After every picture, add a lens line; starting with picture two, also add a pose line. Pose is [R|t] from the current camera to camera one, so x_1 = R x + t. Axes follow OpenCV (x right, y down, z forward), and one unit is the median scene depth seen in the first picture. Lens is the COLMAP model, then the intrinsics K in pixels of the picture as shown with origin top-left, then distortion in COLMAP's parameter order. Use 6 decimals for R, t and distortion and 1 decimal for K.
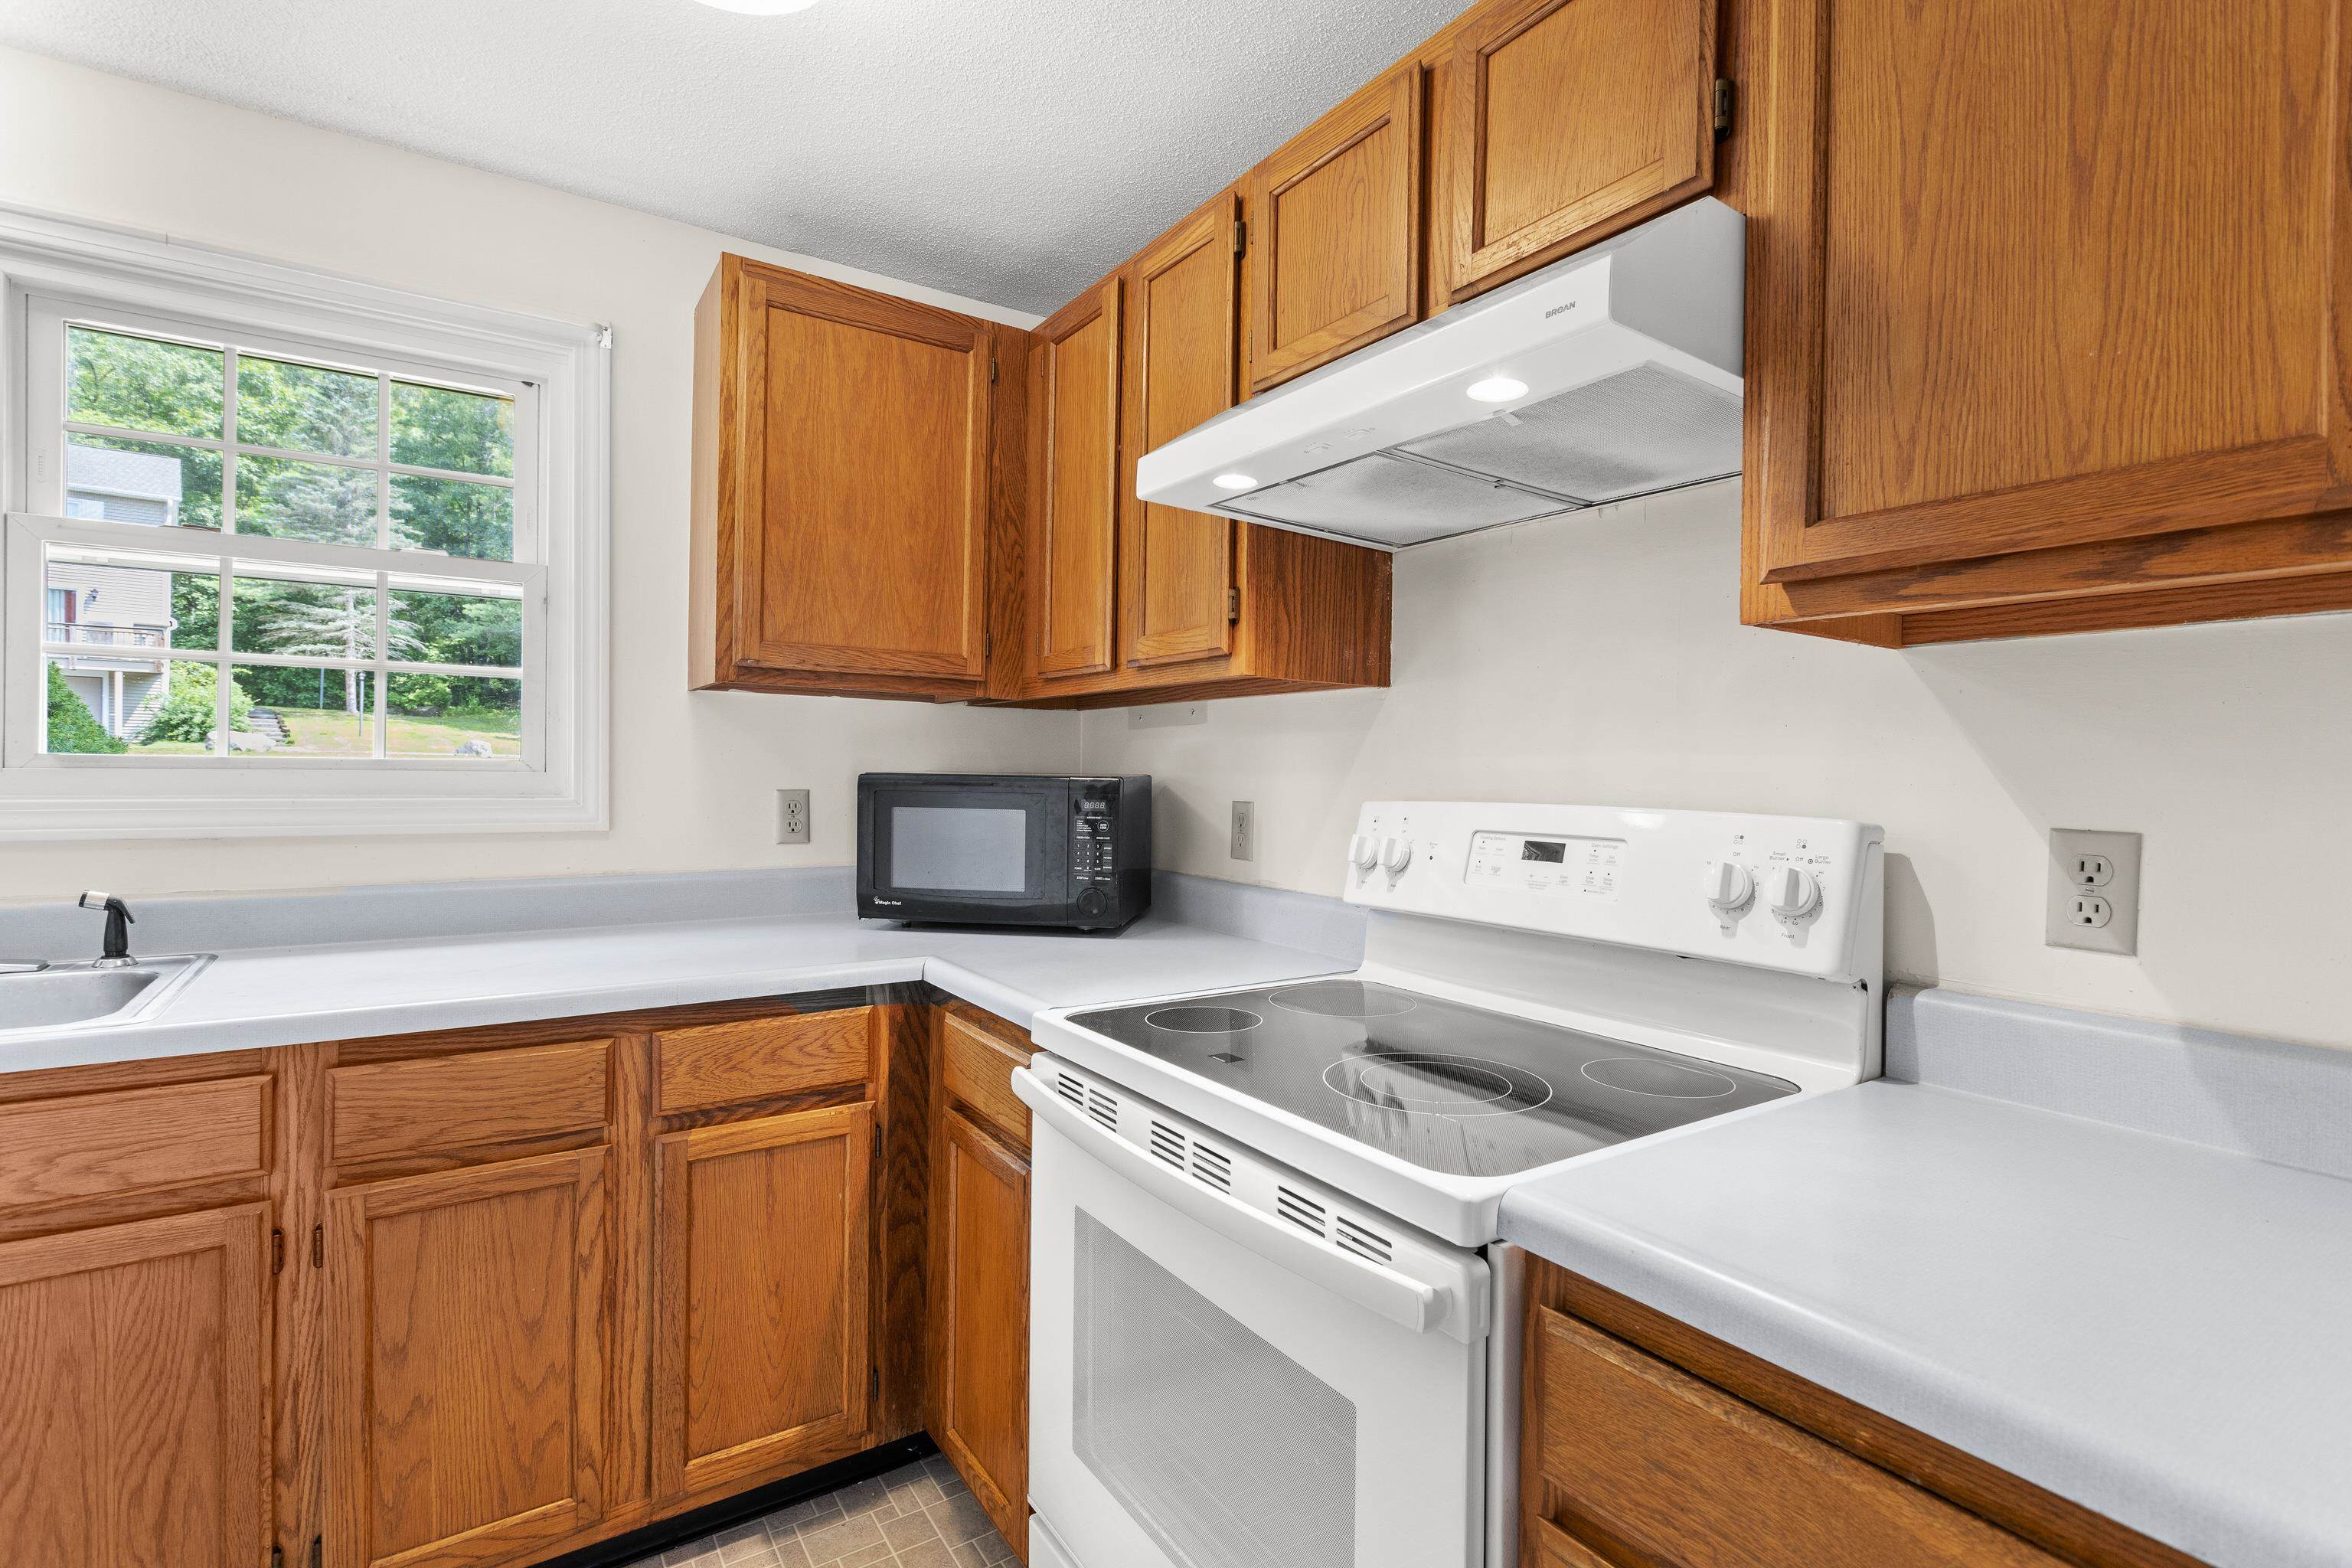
lens RADIAL K [[1091.8, 0, 1186.2], [0, 1091.8, 783.9], [0, 0, 1]] dist [0.001728, -0.000482]
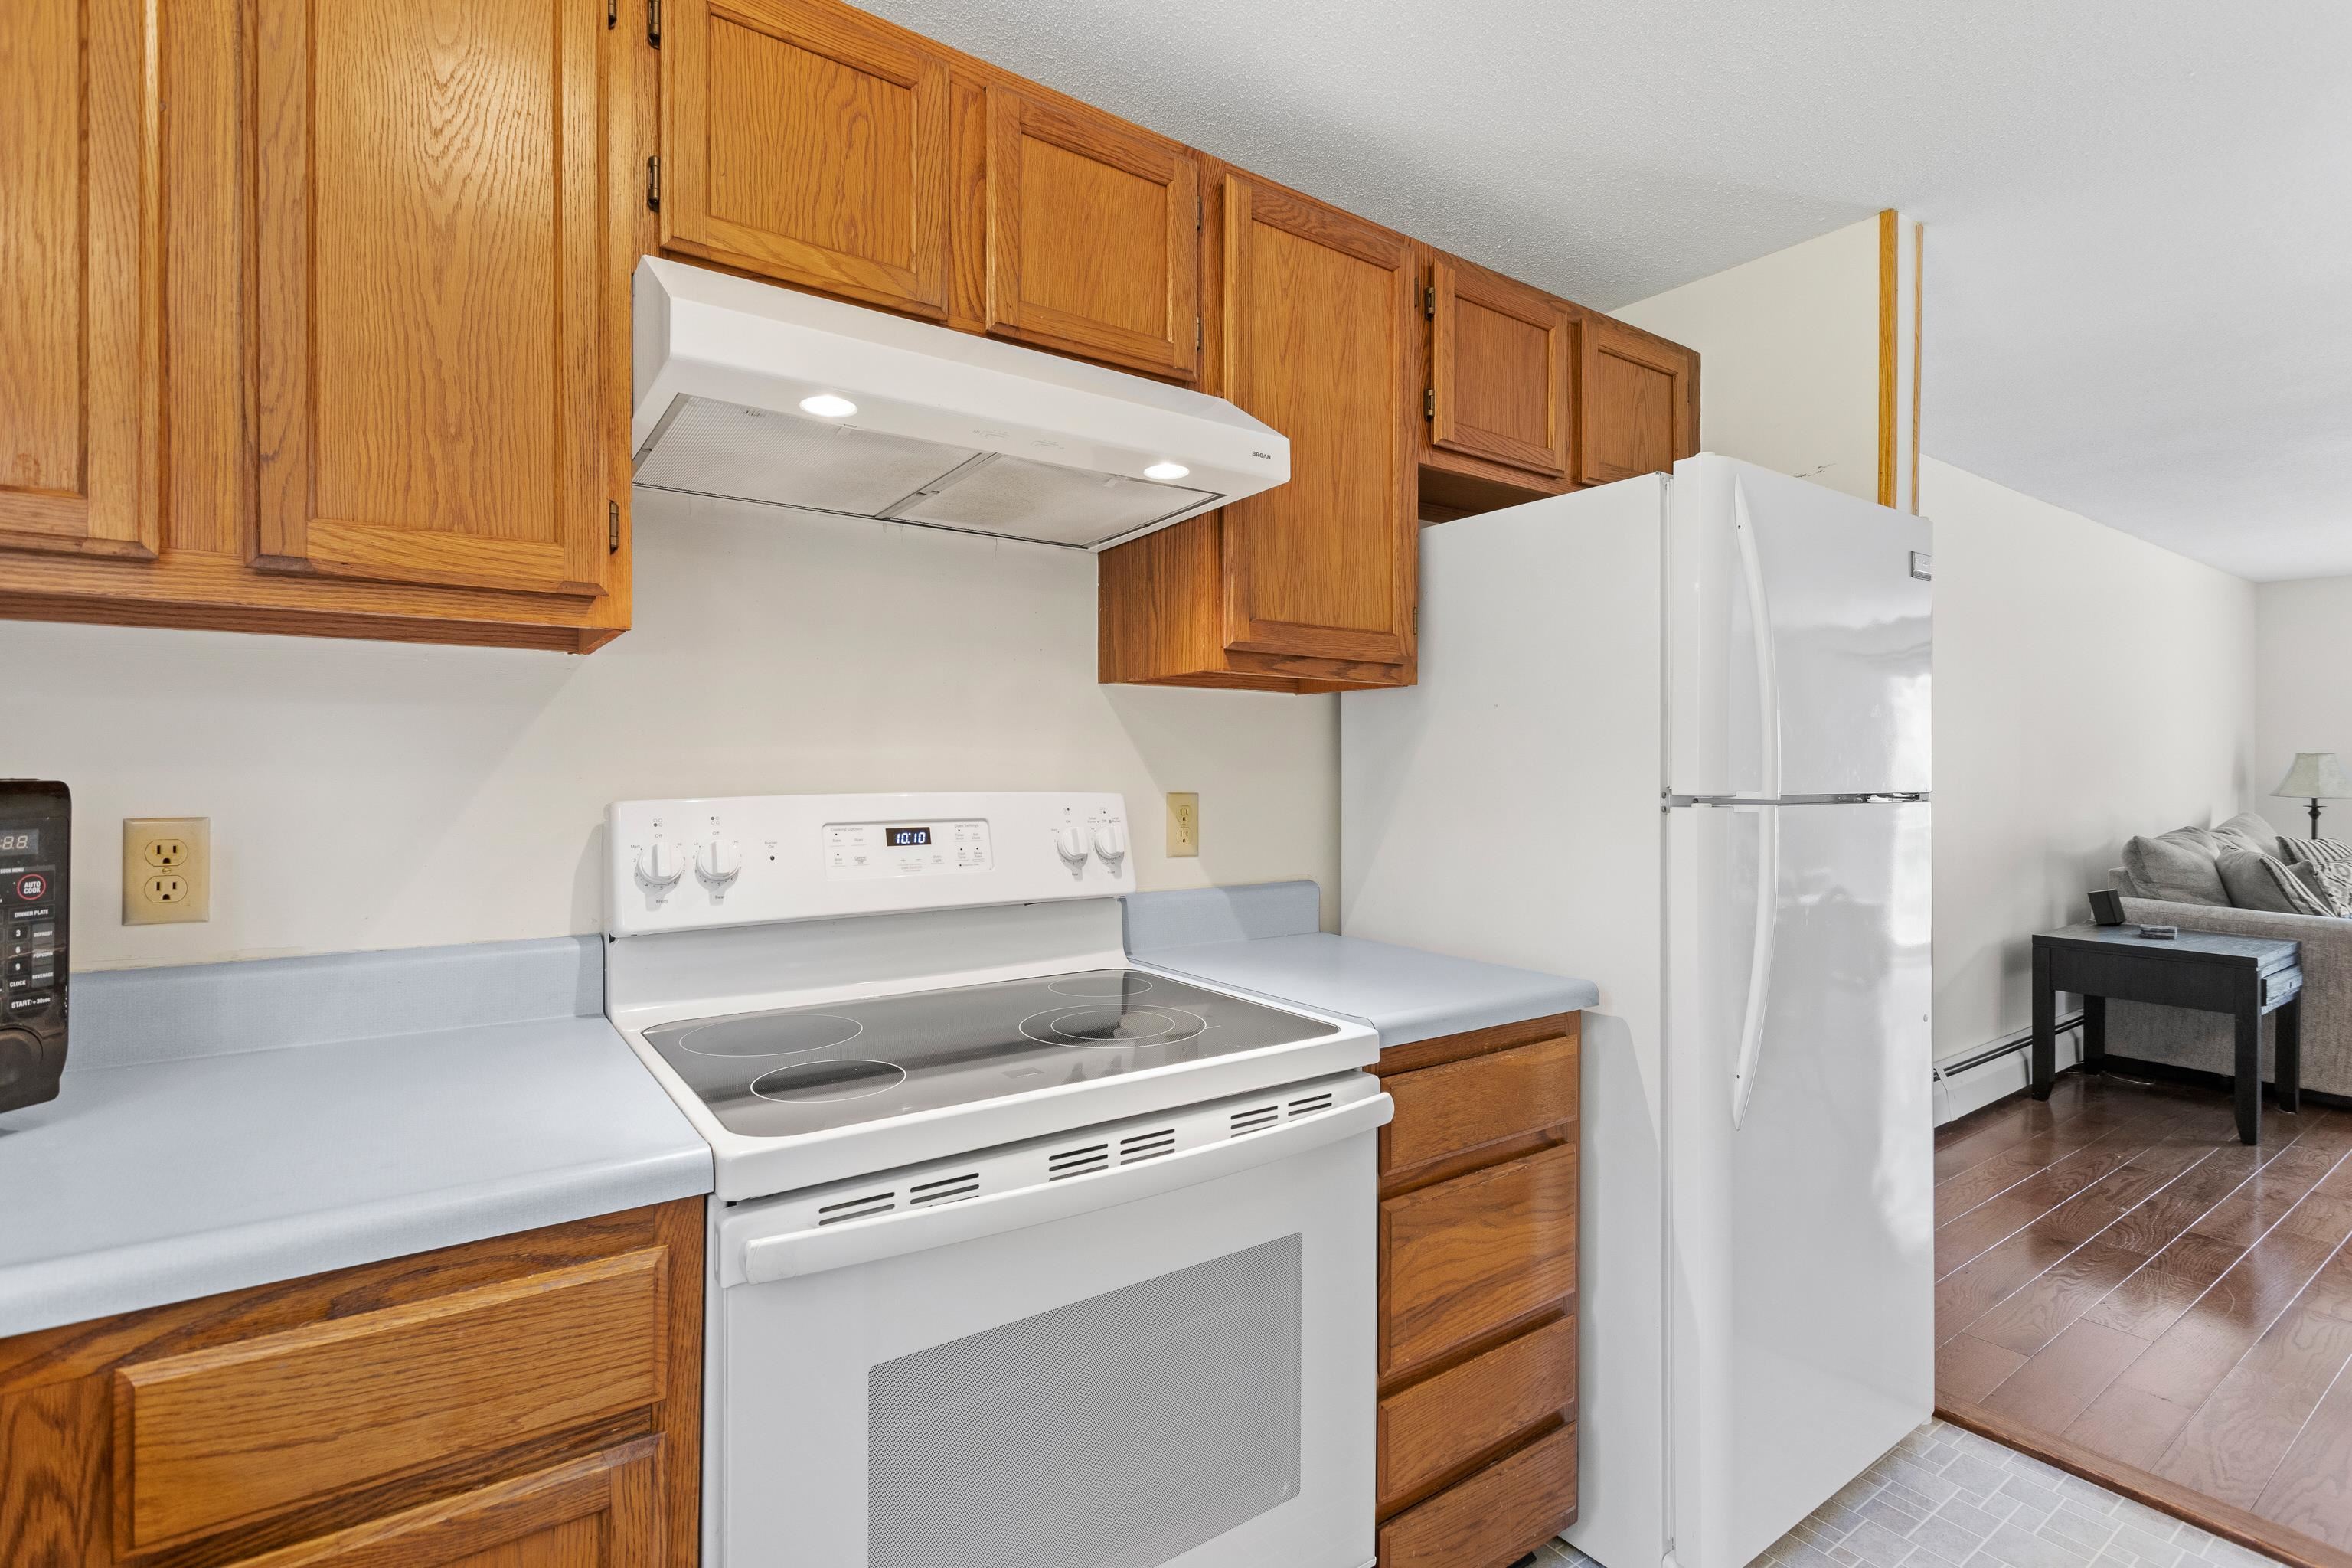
lens RADIAL K [[1120.1, 0, 1214.6], [0, 1120.1, 764.6], [0, 0, 1]] dist [0.002531, 0.000820]
pose [[-0.037179, -0.013341, 0.999220, -0.721903], [0.005374, 0.999894, 0.013550, -0.020378], [-0.999294, 0.005873, -0.037104, 0.677727]]
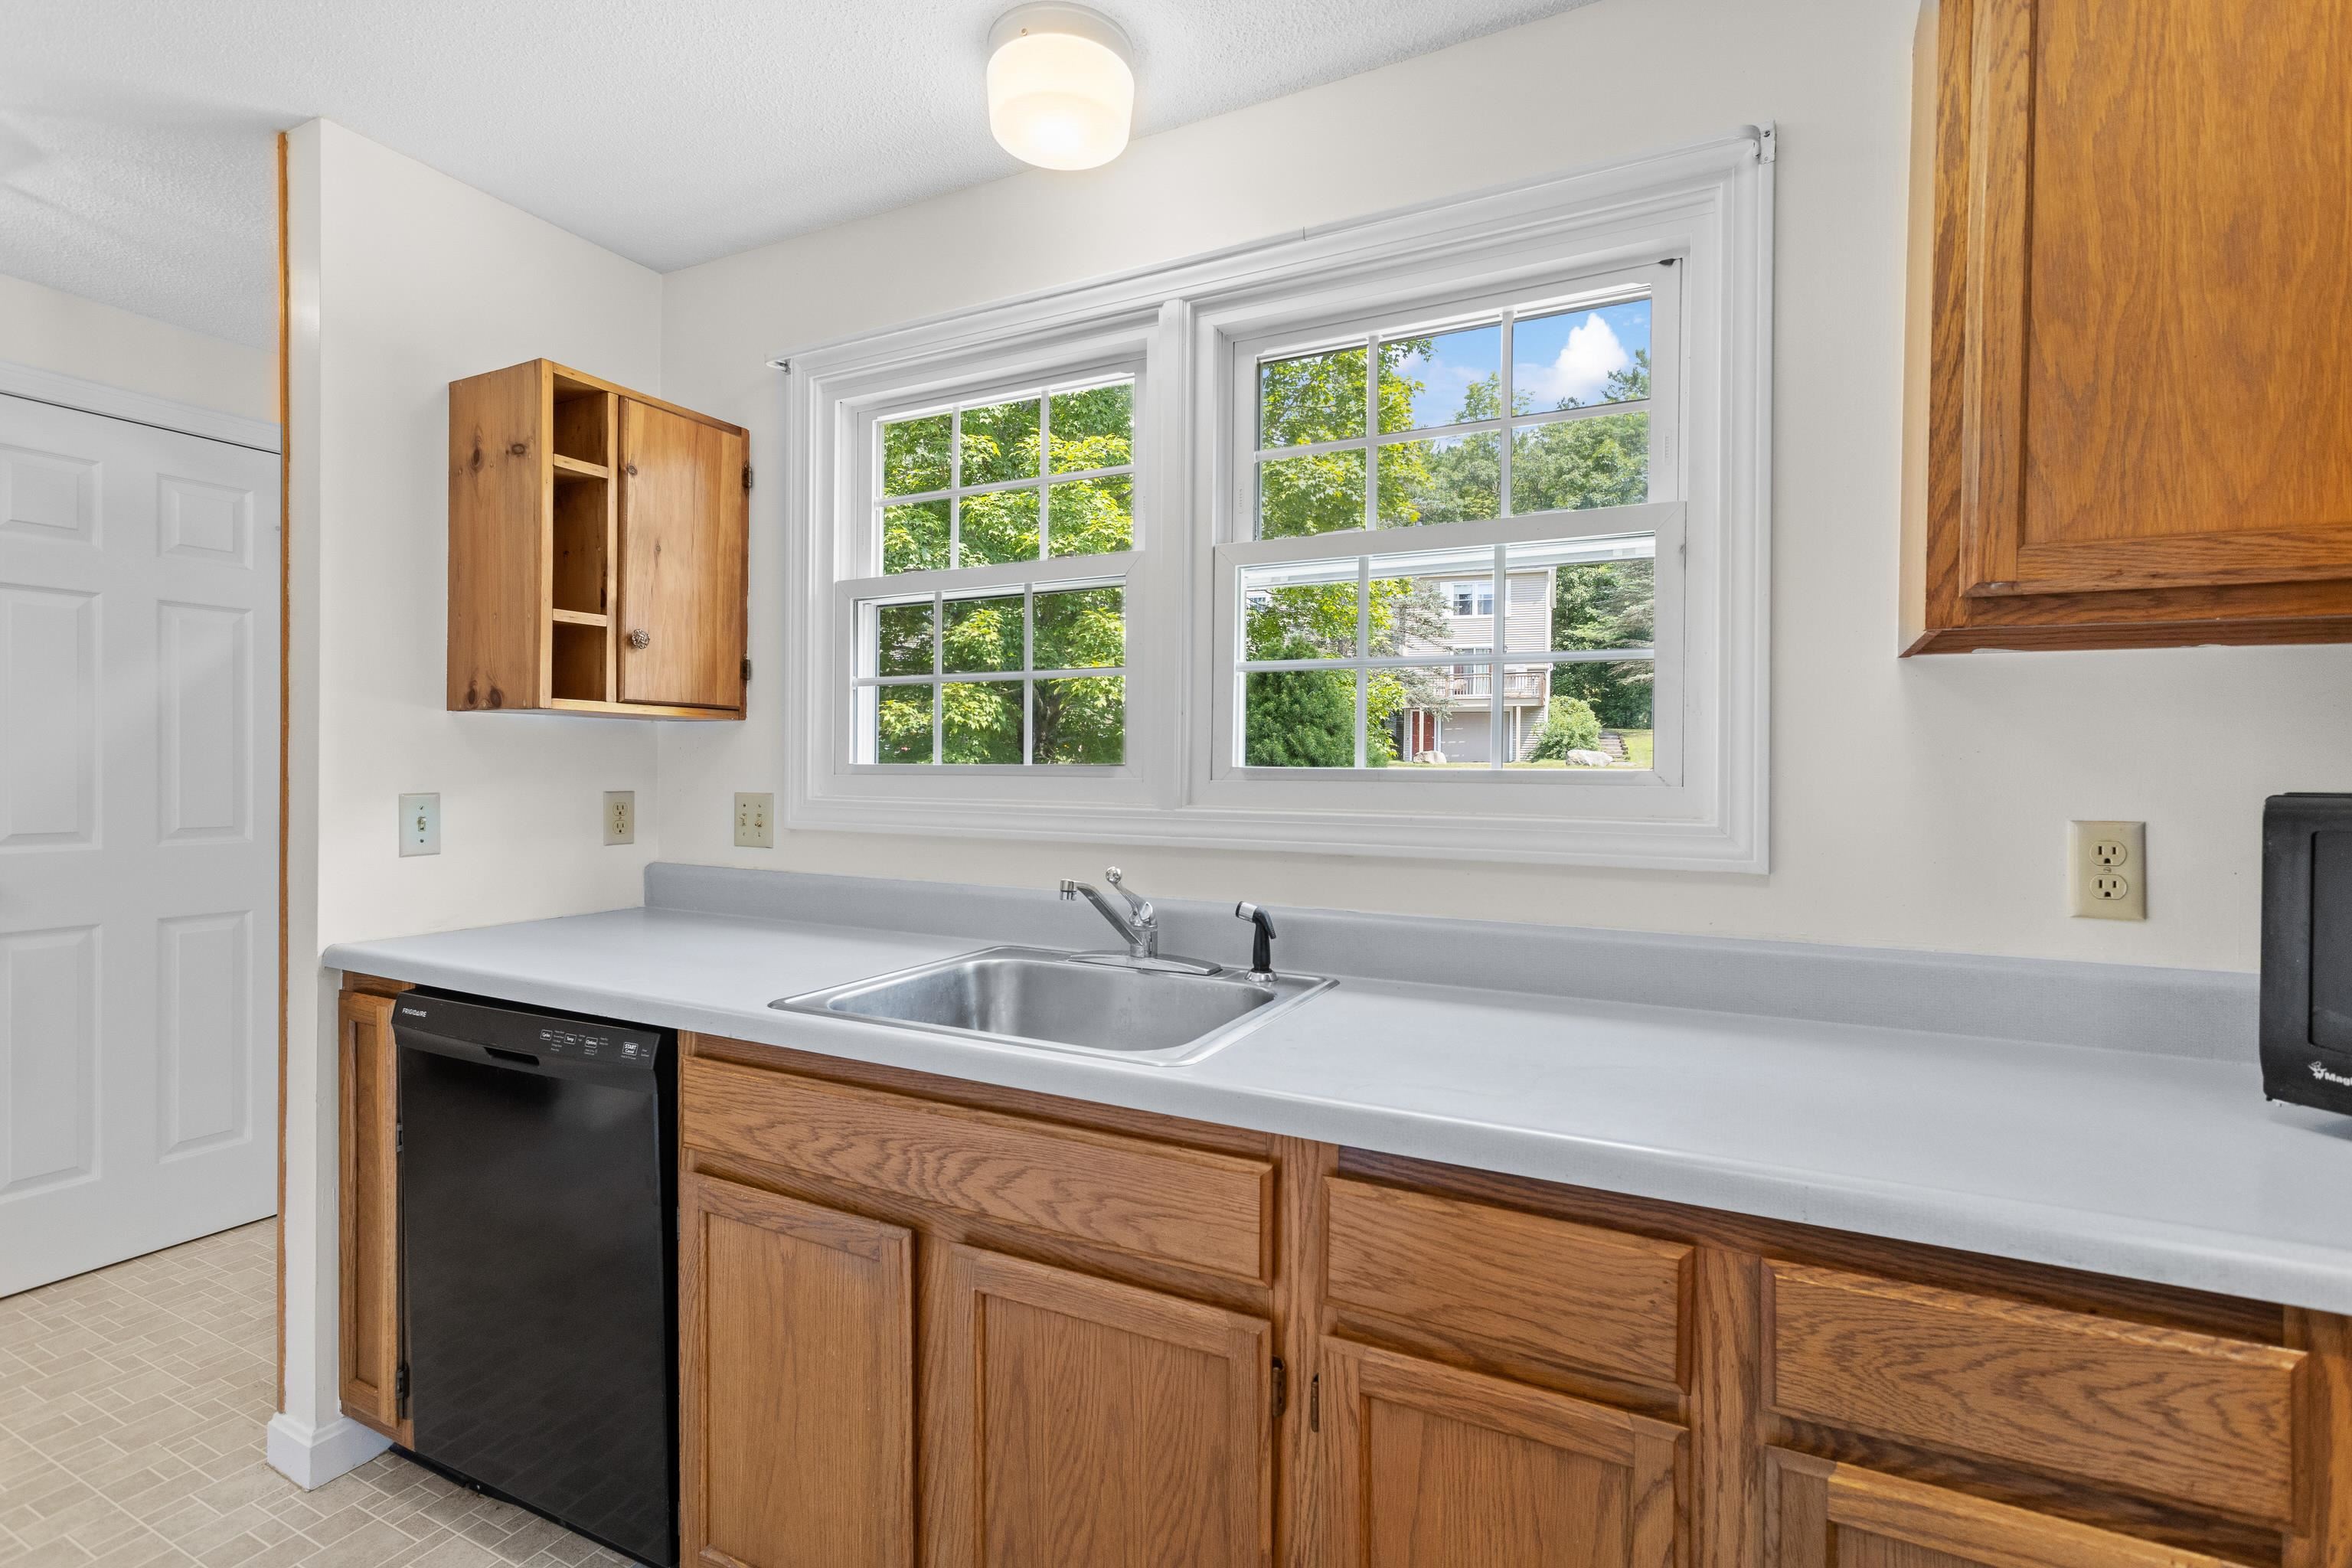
lens RADIAL K [[1117.2, 0, 1166.4], [0, 1117.2, 773.8], [0, 0, 1]] dist [0.003534, 0.000094]
pose [[0.473859, -0.004796, -0.880588, -0.129301], [-0.012572, 0.999846, -0.012210, -0.008231], [0.880511, 0.016857, 0.473726, 0.461975]]
